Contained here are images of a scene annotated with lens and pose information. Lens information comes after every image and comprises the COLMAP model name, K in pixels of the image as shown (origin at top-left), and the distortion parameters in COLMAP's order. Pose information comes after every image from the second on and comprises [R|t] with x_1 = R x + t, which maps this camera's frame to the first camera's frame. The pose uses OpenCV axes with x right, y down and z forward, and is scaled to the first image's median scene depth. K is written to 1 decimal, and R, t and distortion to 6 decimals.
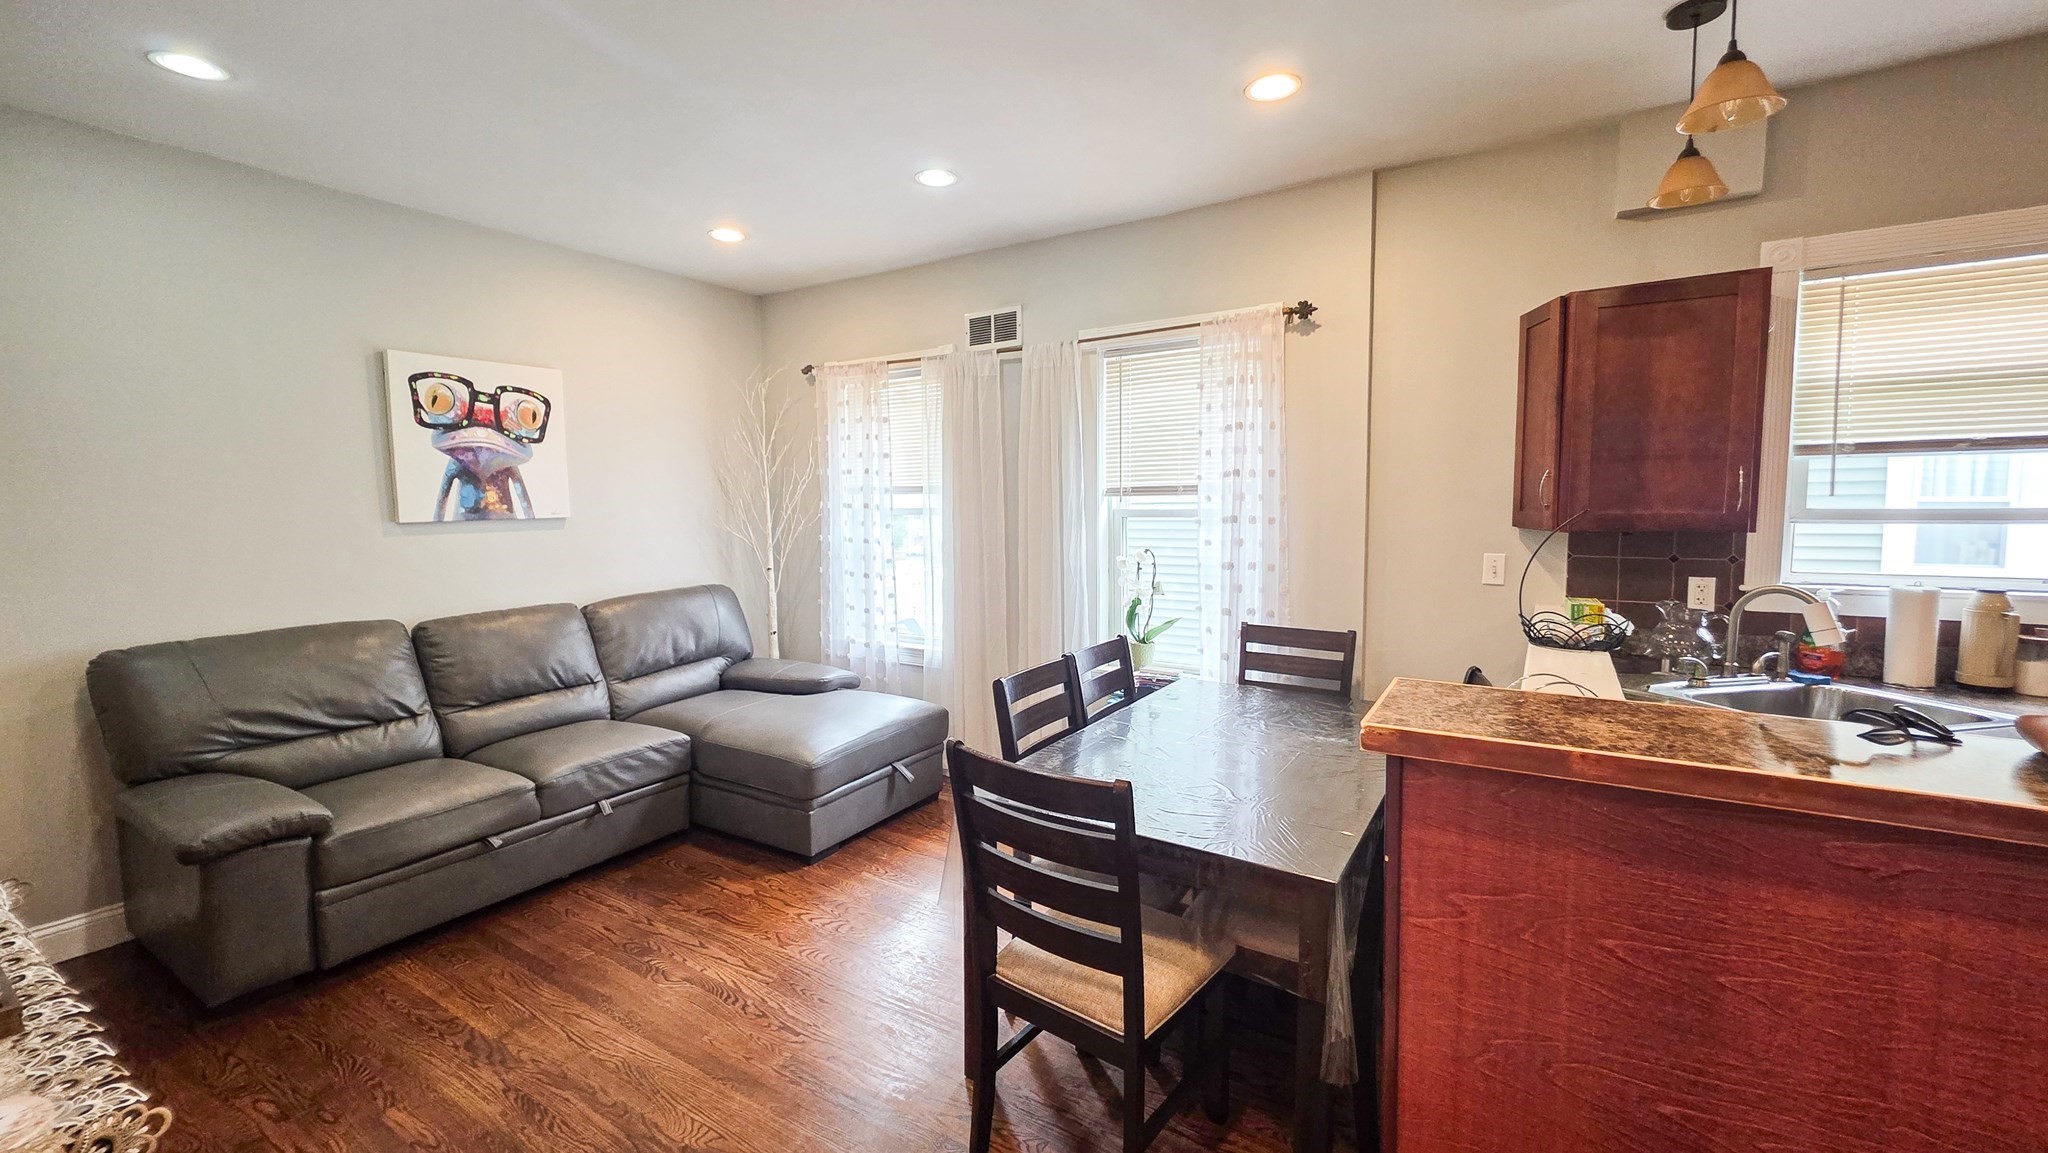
lens RADIAL K [[818.1, 0, 1028.9], [0, 818.1, 564.3], [0, 0, 1]] dist [0.000822, -0.000916]
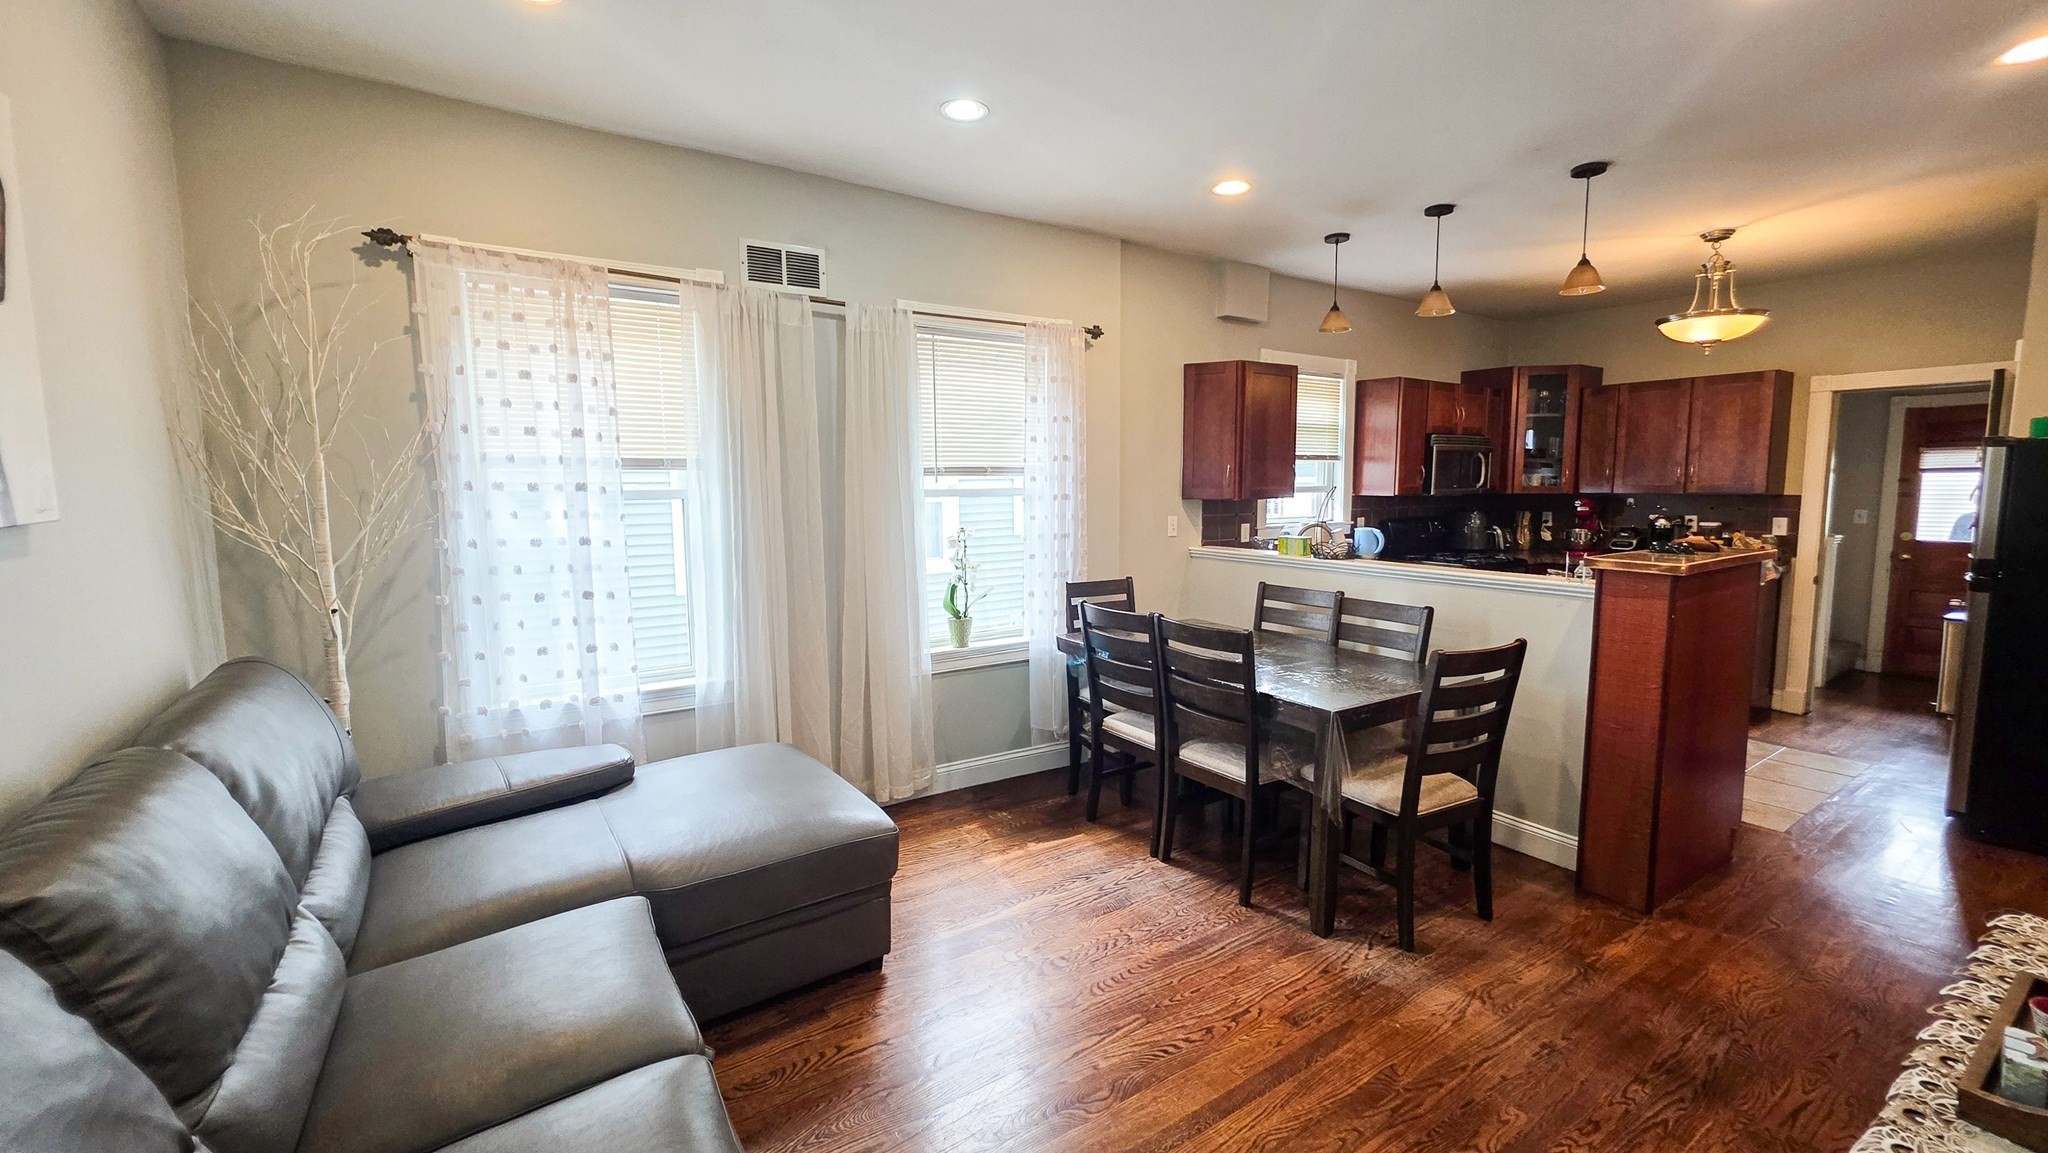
lens RADIAL K [[818.1, 0, 1028.3], [0, 818.1, 561.5], [0, 0, 1]] dist [0.000822, -0.000916]
pose [[0.403577, -0.084649, 0.911021, -0.848984], [0.068286, 0.995721, 0.062268, -0.037518], [-0.912394, 0.037080, 0.407631, 0.549411]]
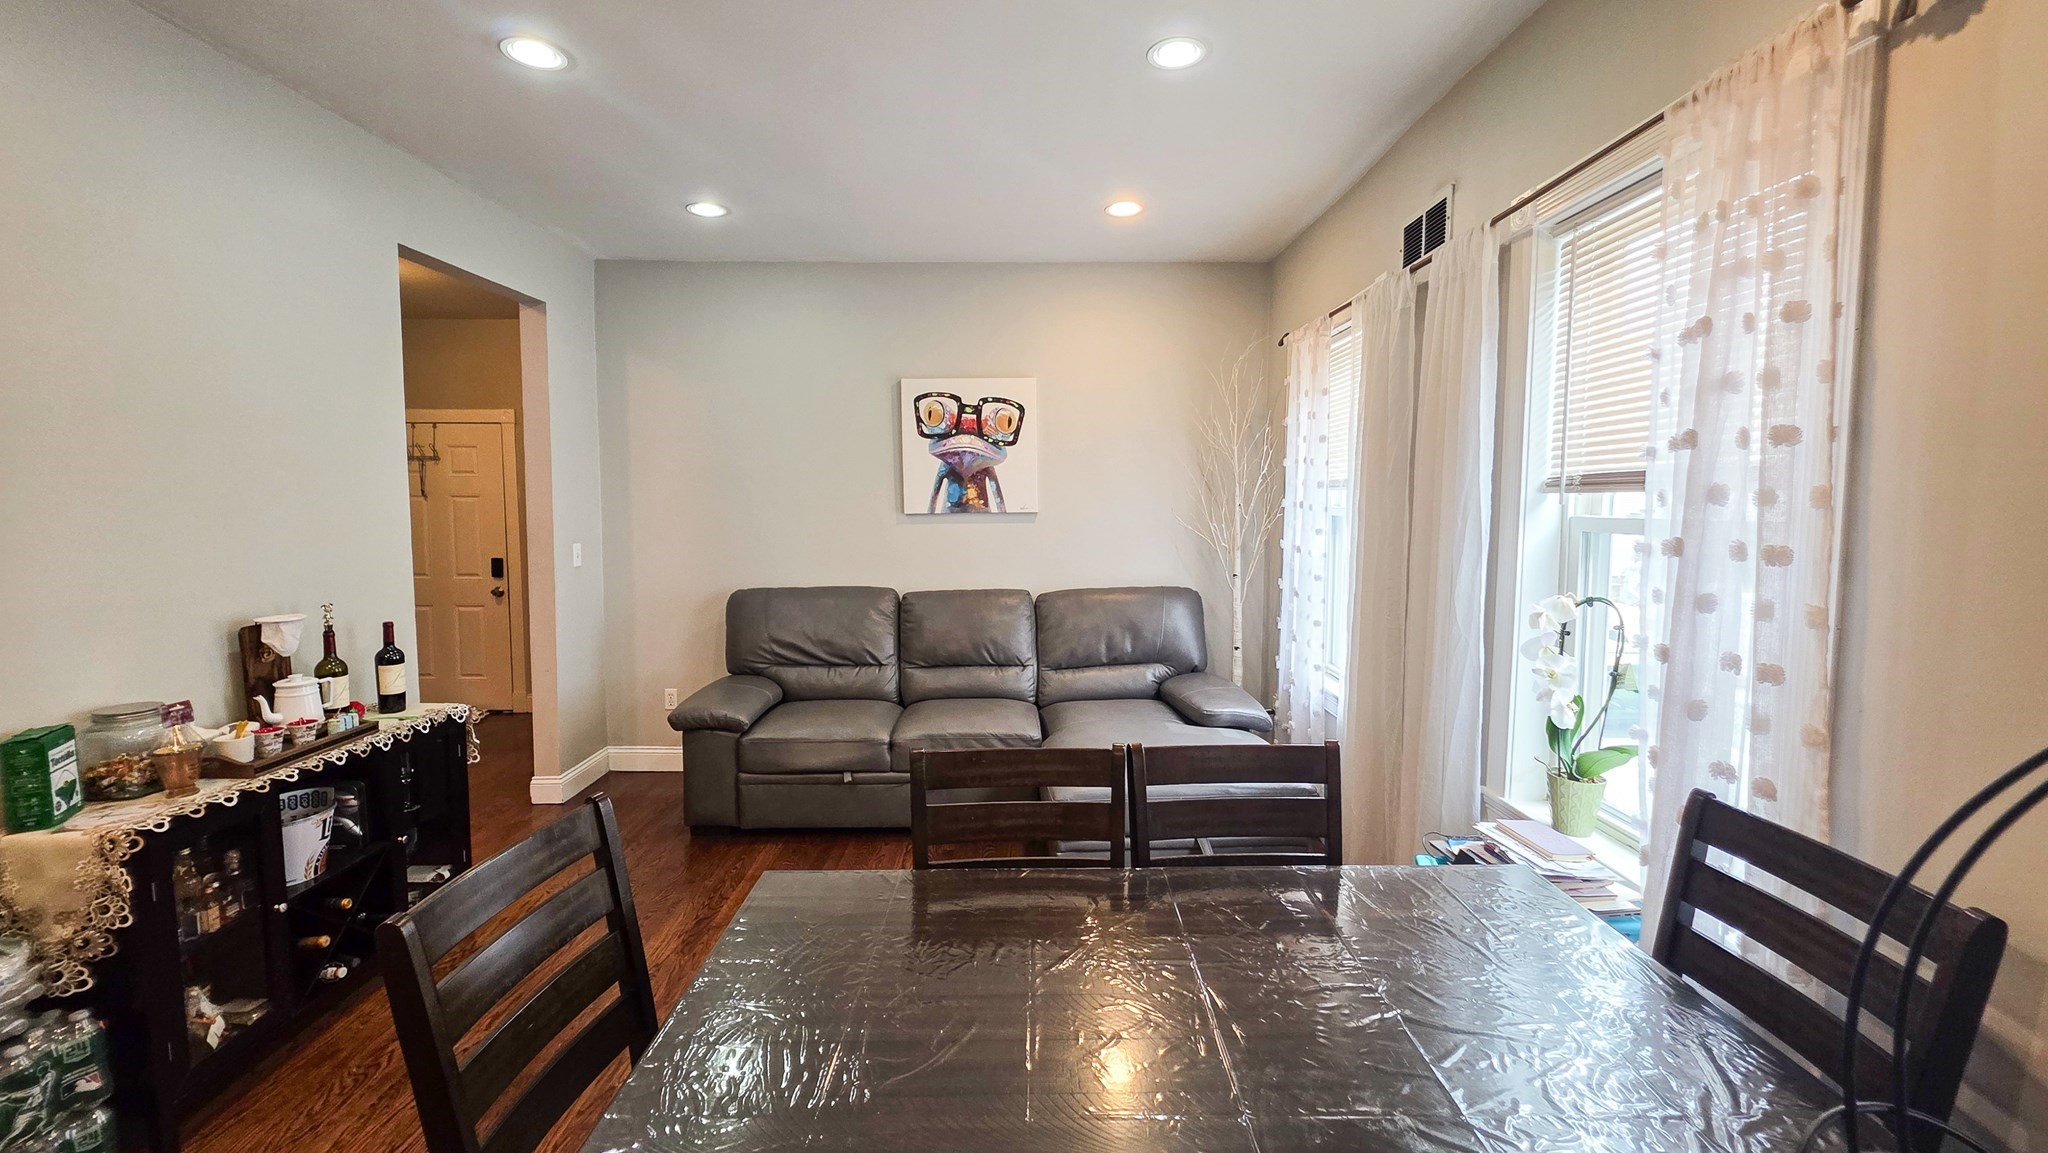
lens RADIAL K [[818.1, 0, 1023.4], [0, 818.1, 559.0], [0, 0, 1]] dist [0.000822, -0.000916]
pose [[0.539174, 0.068649, -0.839392, 0.415395], [-0.067850, 0.996973, 0.037954, -0.041339], [0.839457, 0.036489, 0.542200, 0.468192]]
